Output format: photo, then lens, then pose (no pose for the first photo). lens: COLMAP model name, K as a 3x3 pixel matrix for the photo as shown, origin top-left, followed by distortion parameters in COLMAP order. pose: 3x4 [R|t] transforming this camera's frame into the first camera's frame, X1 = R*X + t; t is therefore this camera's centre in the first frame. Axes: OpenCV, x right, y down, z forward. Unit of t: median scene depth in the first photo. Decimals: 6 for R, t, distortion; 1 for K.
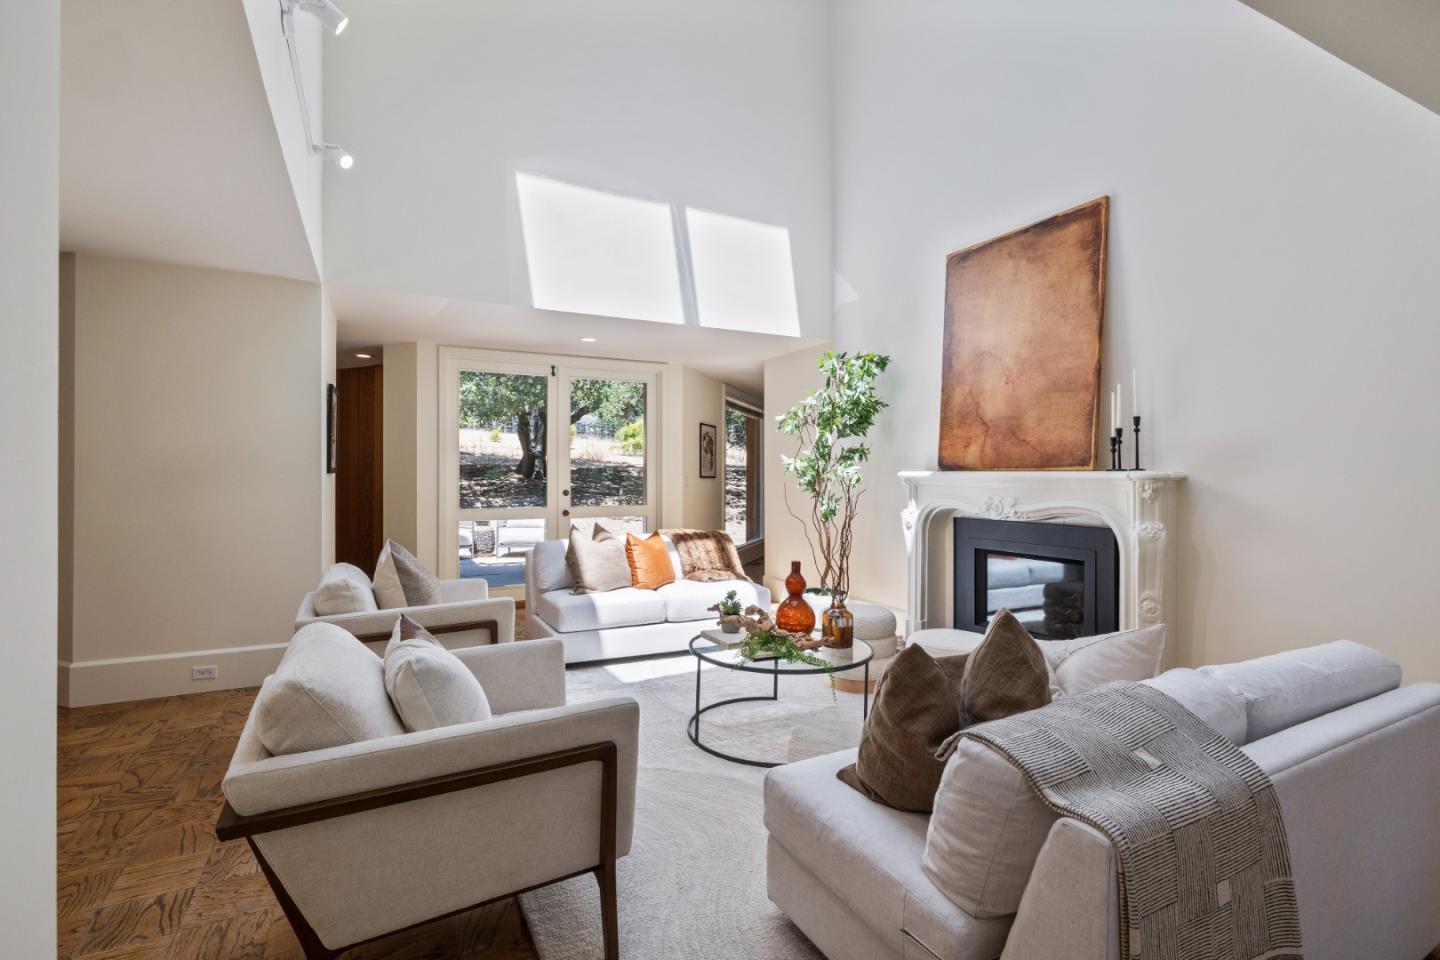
lens RADIAL K [[666.6, 0, 713.0], [0, 666.6, 473.1], [0, 0, 1]] dist [-0.002594, -0.000133]
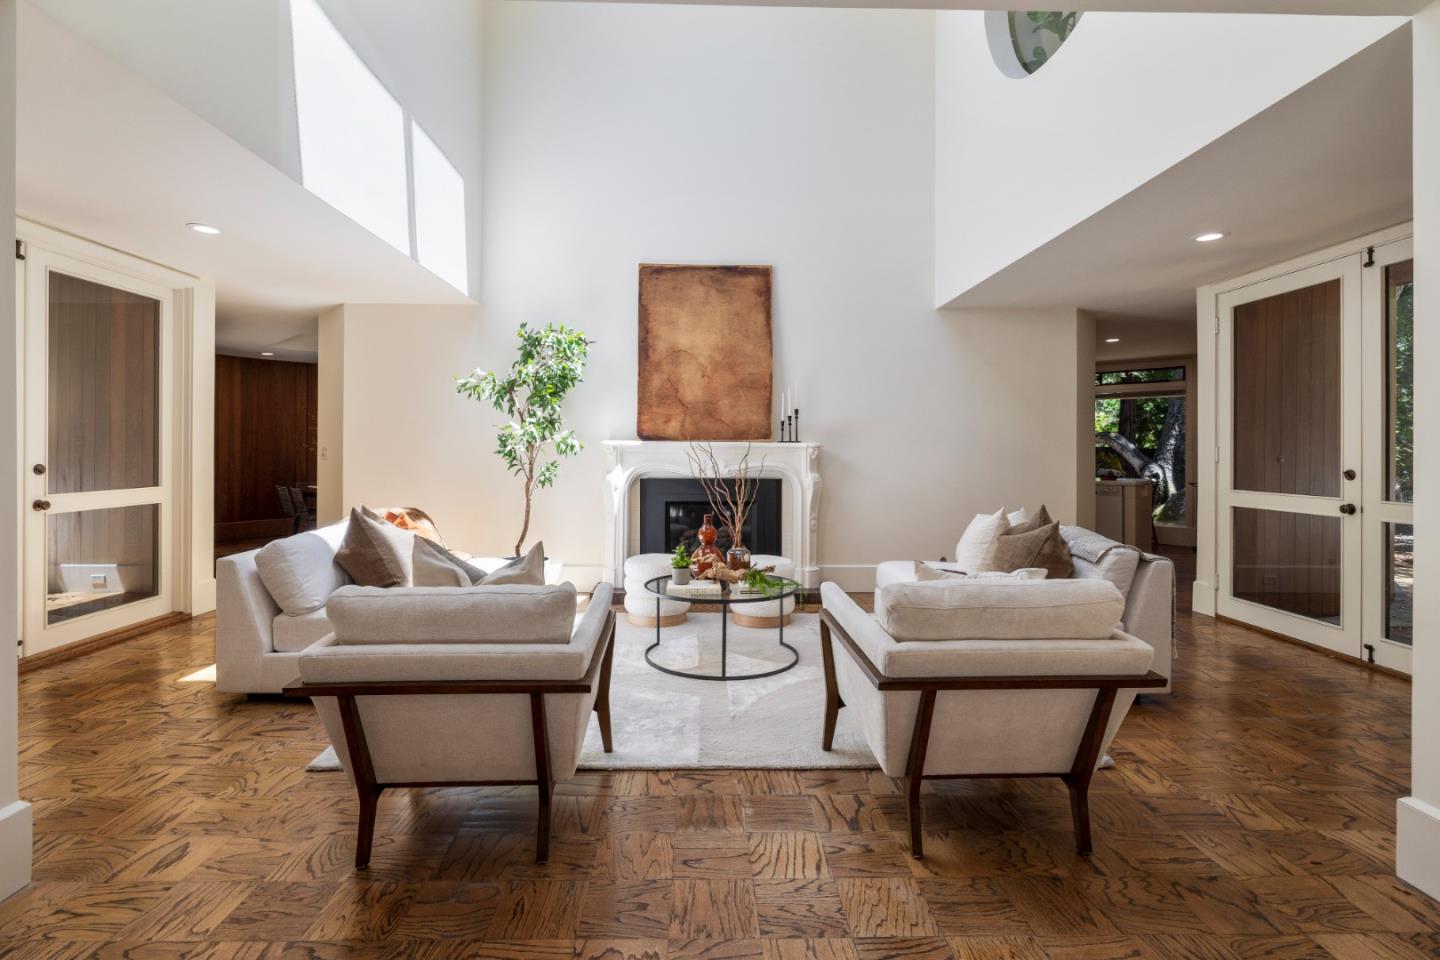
lens RADIAL K [[667.0, 0, 705.5], [0, 667.0, 446.3], [0, 0, 1]] dist [0.000707, 0.000216]
pose [[0.450036, 0.005542, 0.892993, -0.715632], [-0.008691, 0.999961, -0.001826, 0.008778], [-0.892968, -0.006939, 0.450066, 0.356176]]
